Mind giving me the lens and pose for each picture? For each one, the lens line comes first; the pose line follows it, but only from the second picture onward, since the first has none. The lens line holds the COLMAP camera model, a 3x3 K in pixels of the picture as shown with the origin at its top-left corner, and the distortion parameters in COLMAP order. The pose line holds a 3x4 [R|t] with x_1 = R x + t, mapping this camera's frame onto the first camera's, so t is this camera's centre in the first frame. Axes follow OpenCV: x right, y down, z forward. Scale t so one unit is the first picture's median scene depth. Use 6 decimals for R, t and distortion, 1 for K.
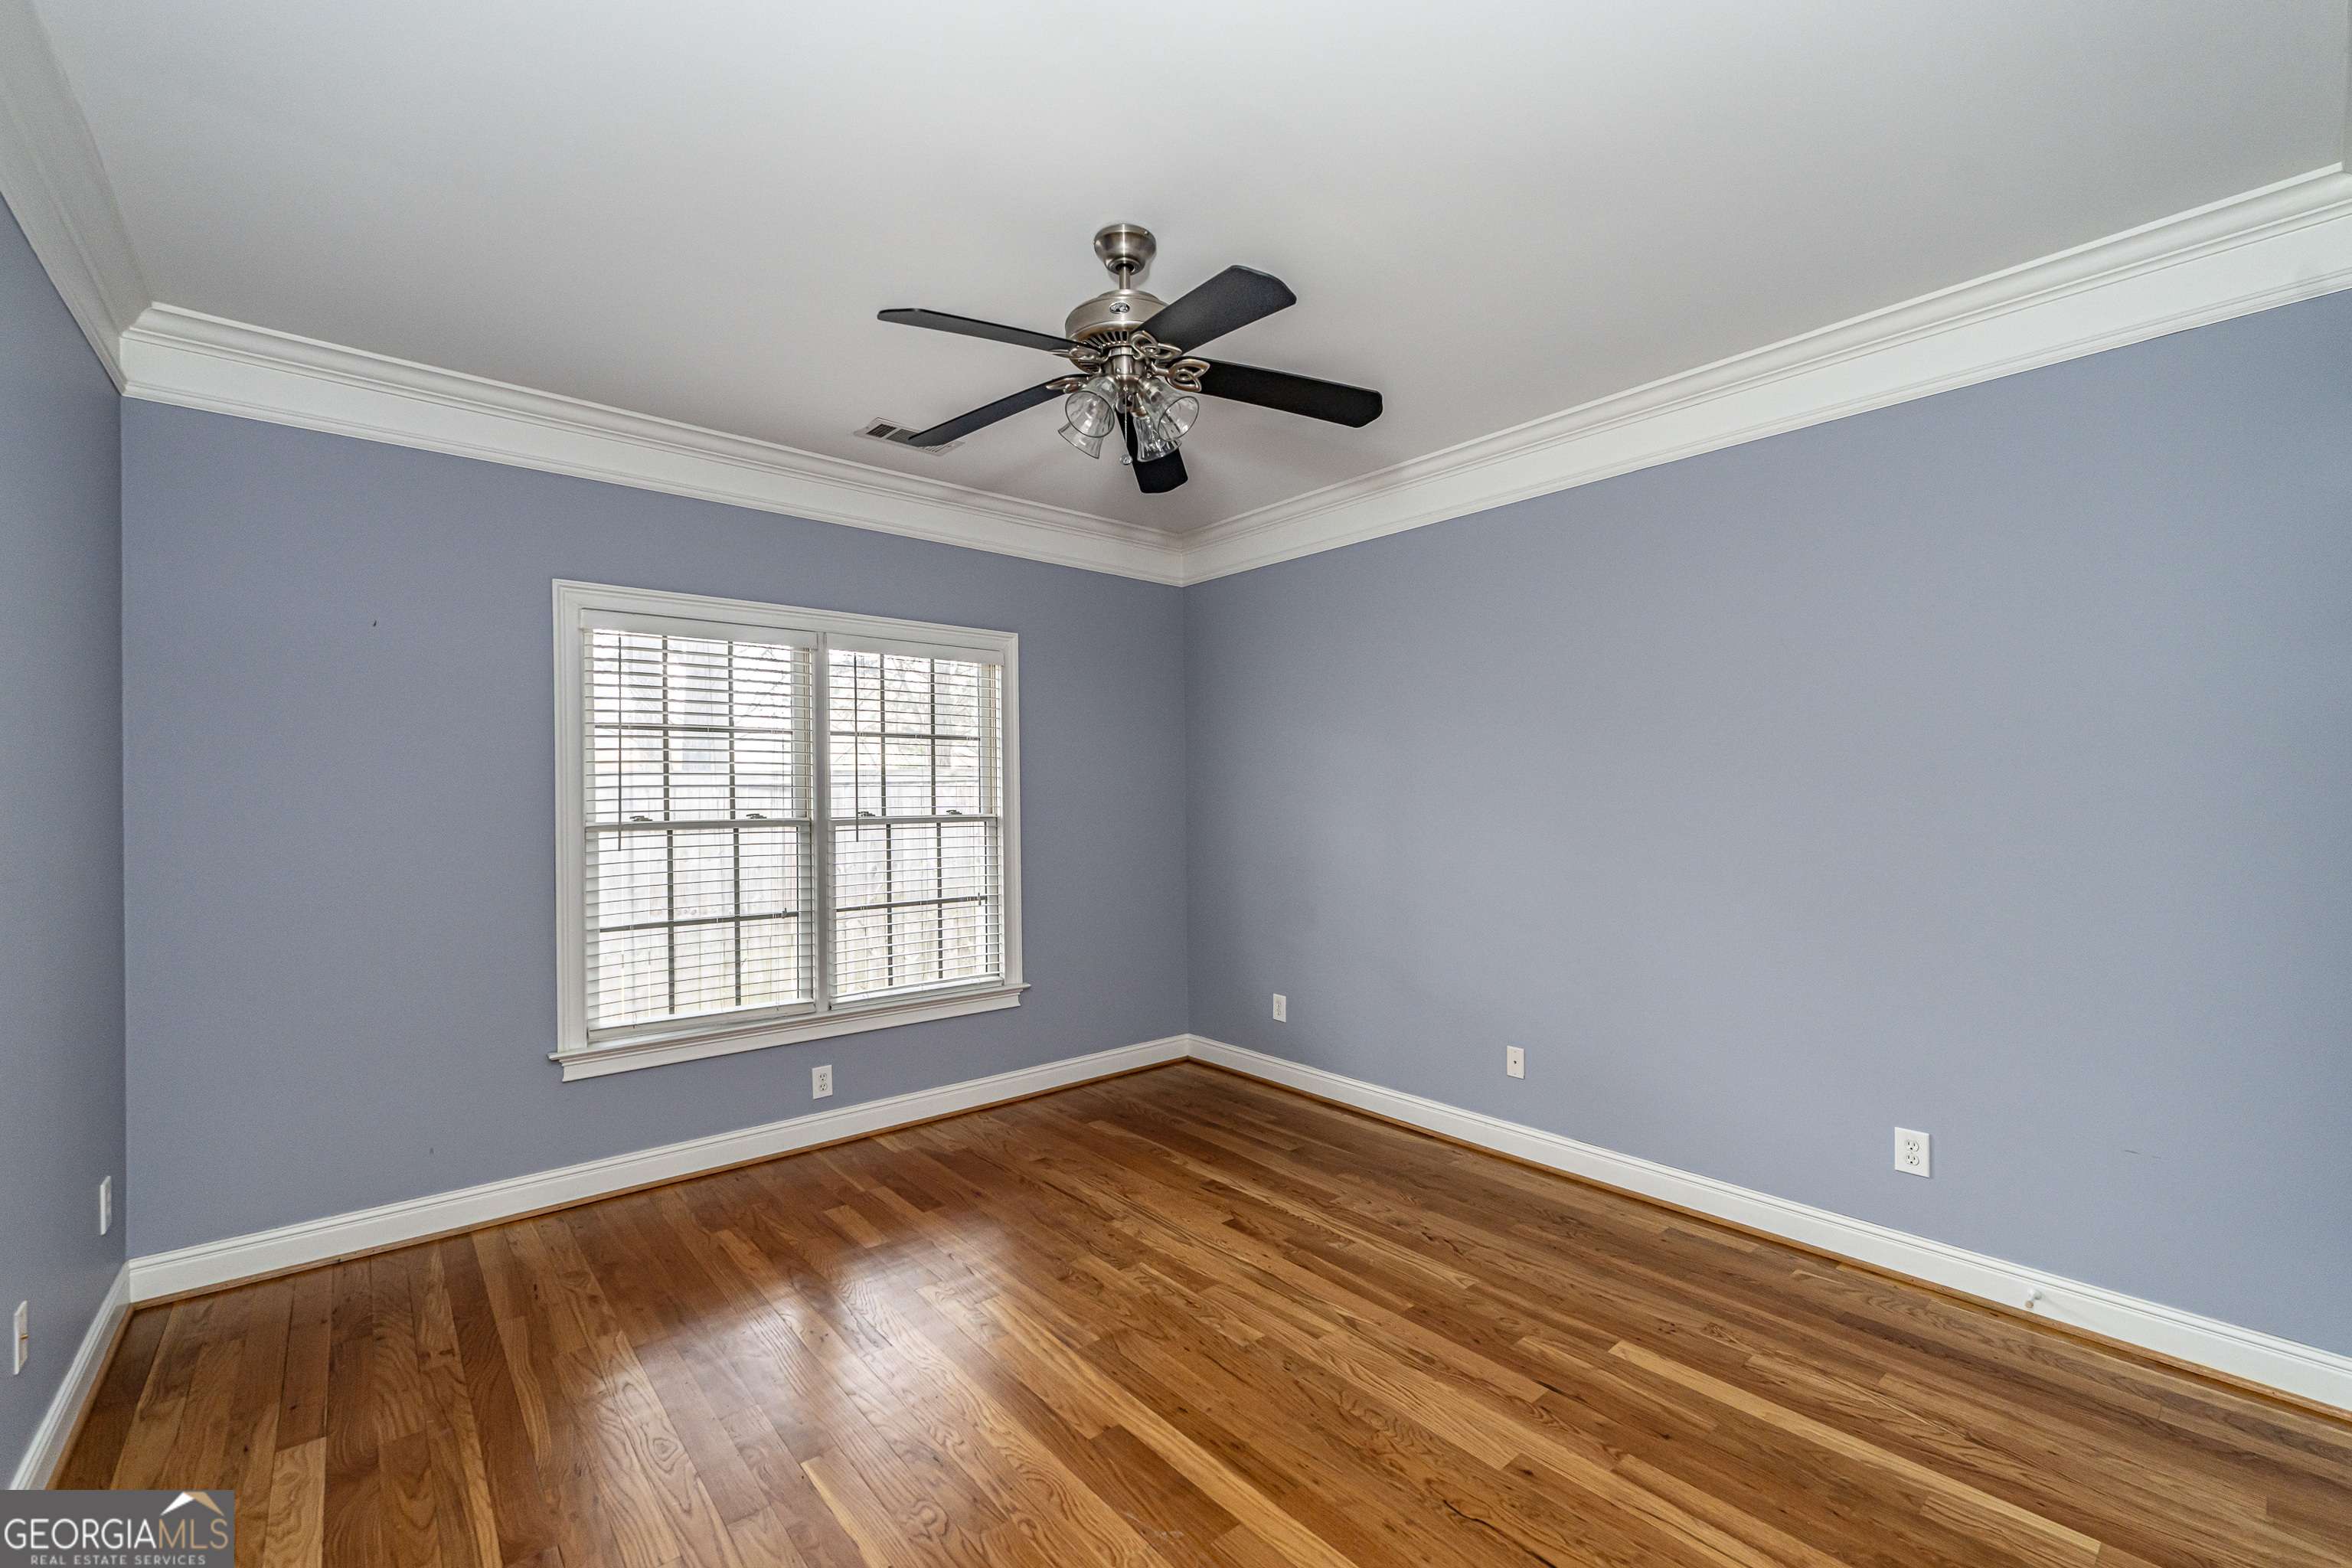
lens RADIAL K [[944.8, 0, 1172.5], [0, 944.8, 792.3], [0, 0, 1]] dist [-0.000666, -0.000189]
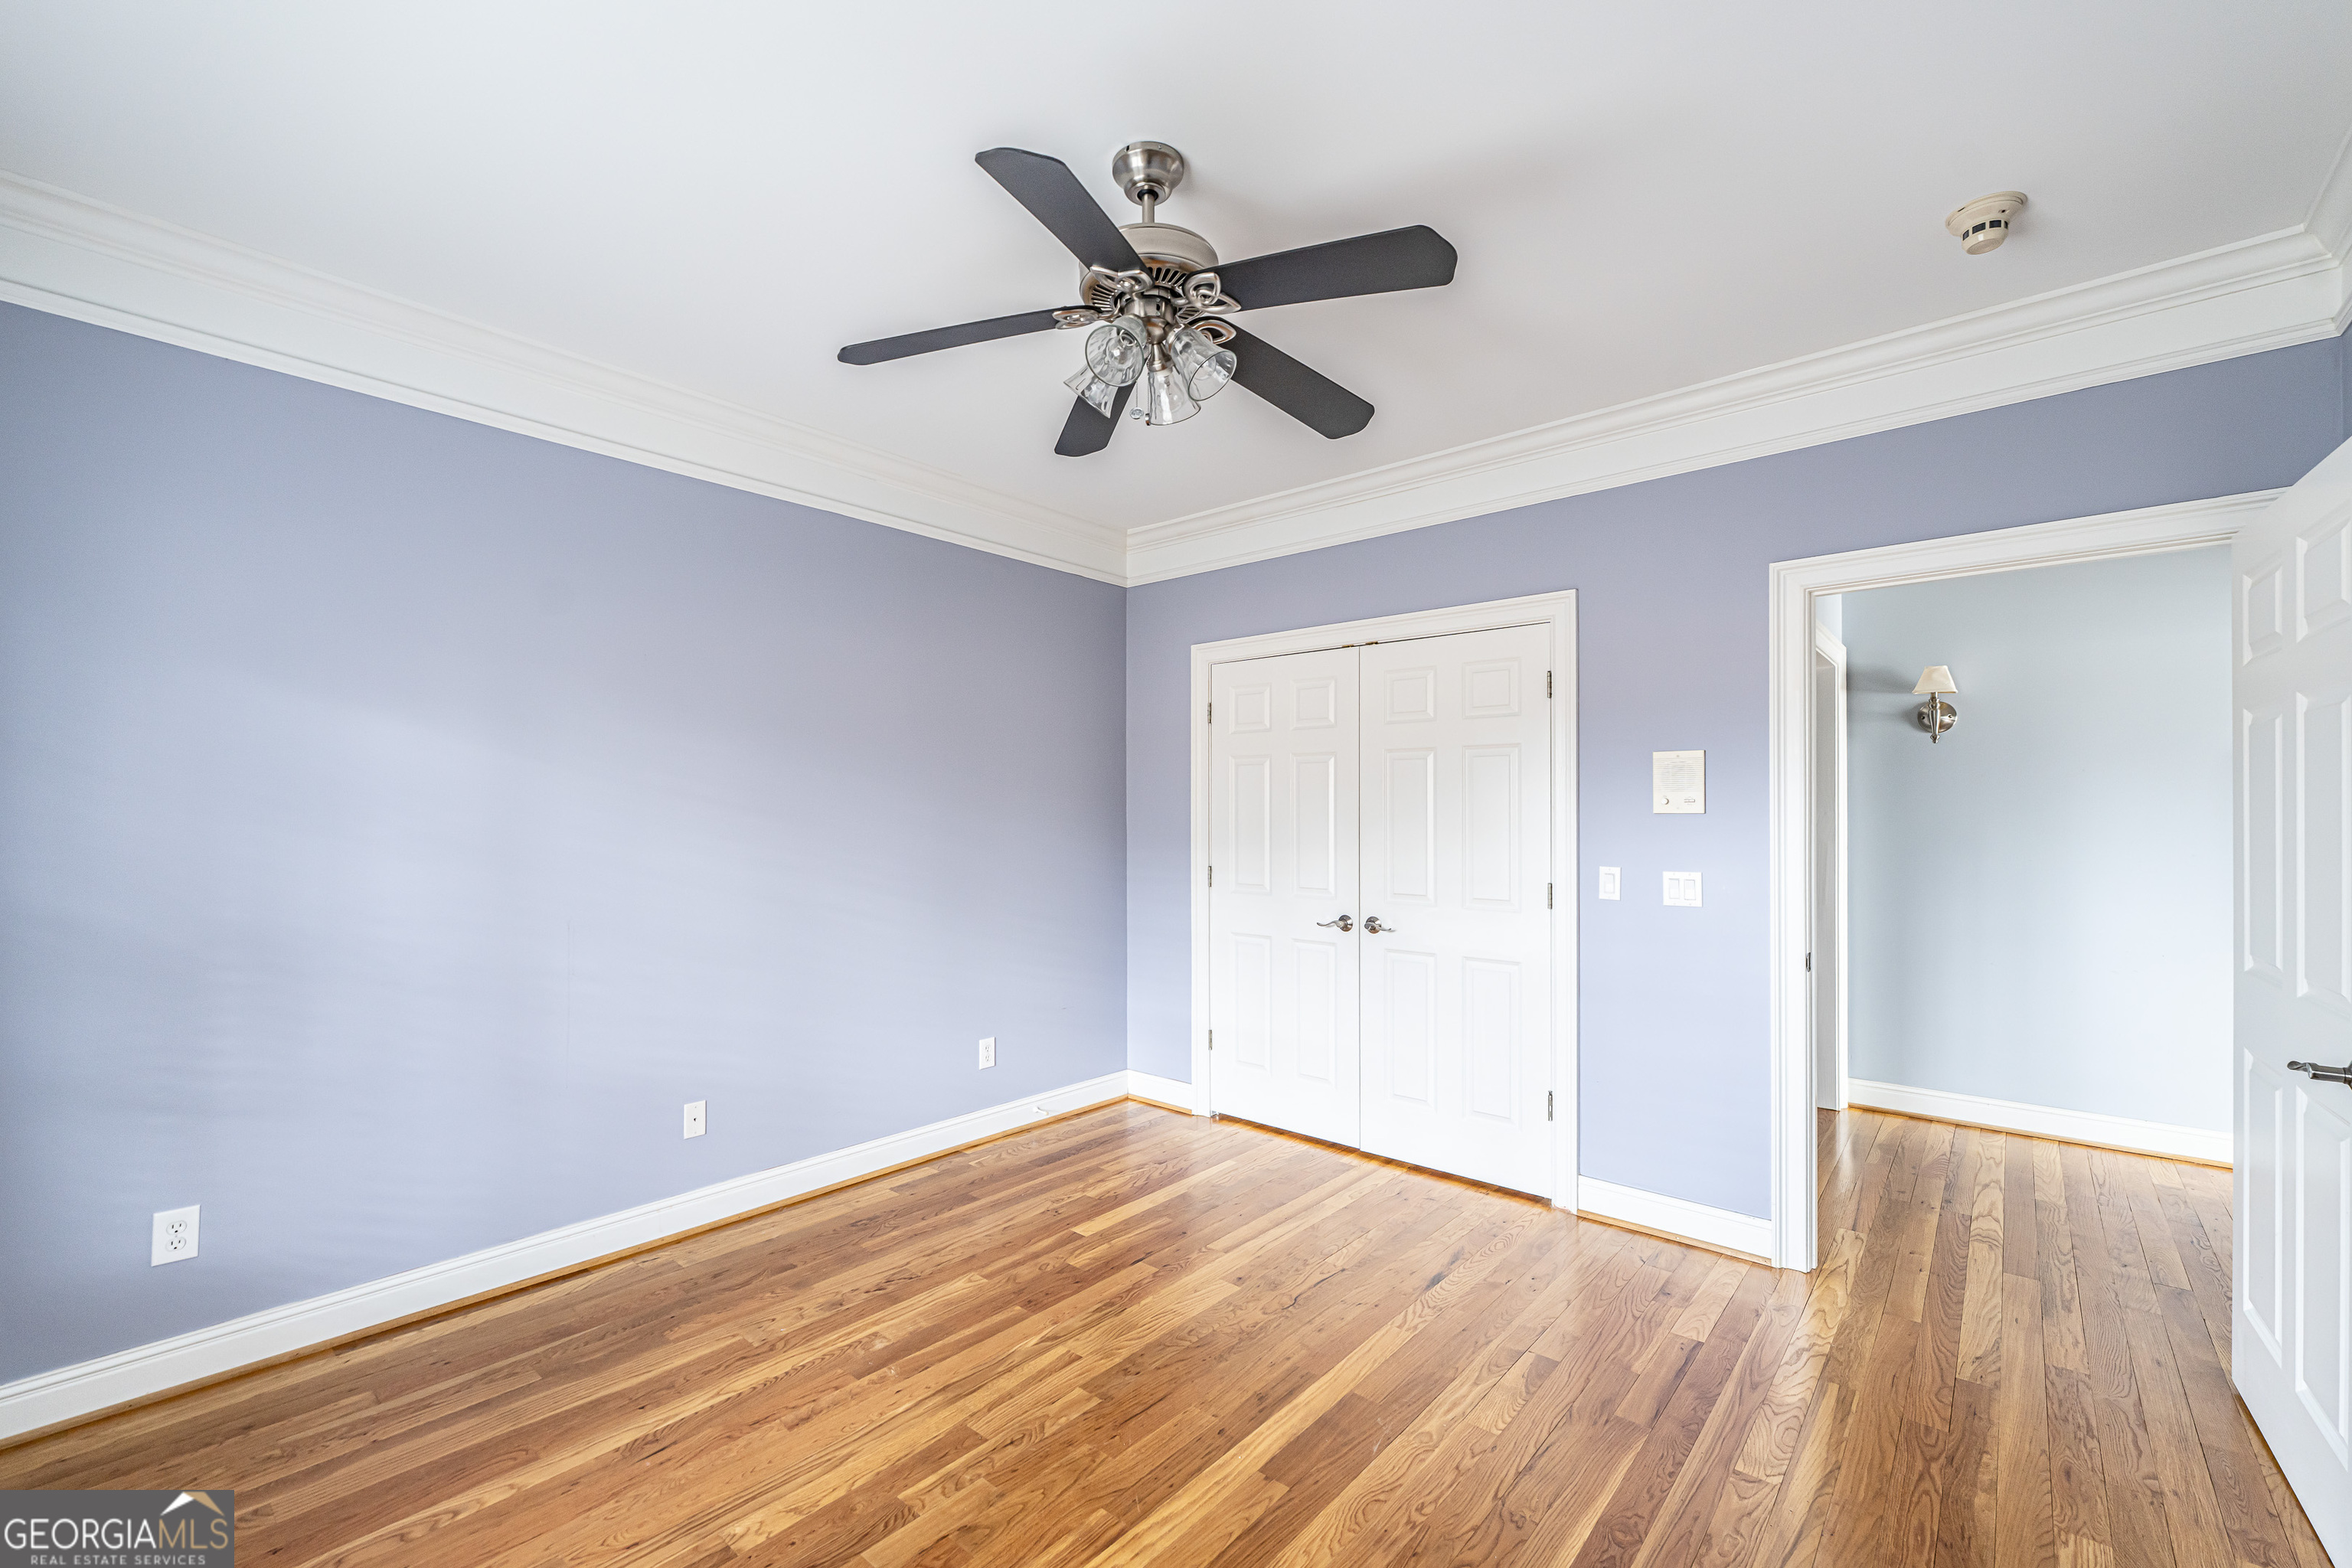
lens RADIAL K [[944.8, 0, 1173.2], [0, 944.8, 801.3], [0, 0, 1]] dist [-0.000666, -0.000189]
pose [[-0.120517, 0.018930, 0.992531, -0.755115], [-0.004371, 0.999798, -0.019599, 0.011827], [-0.992702, -0.006700, -0.120410, 0.908159]]
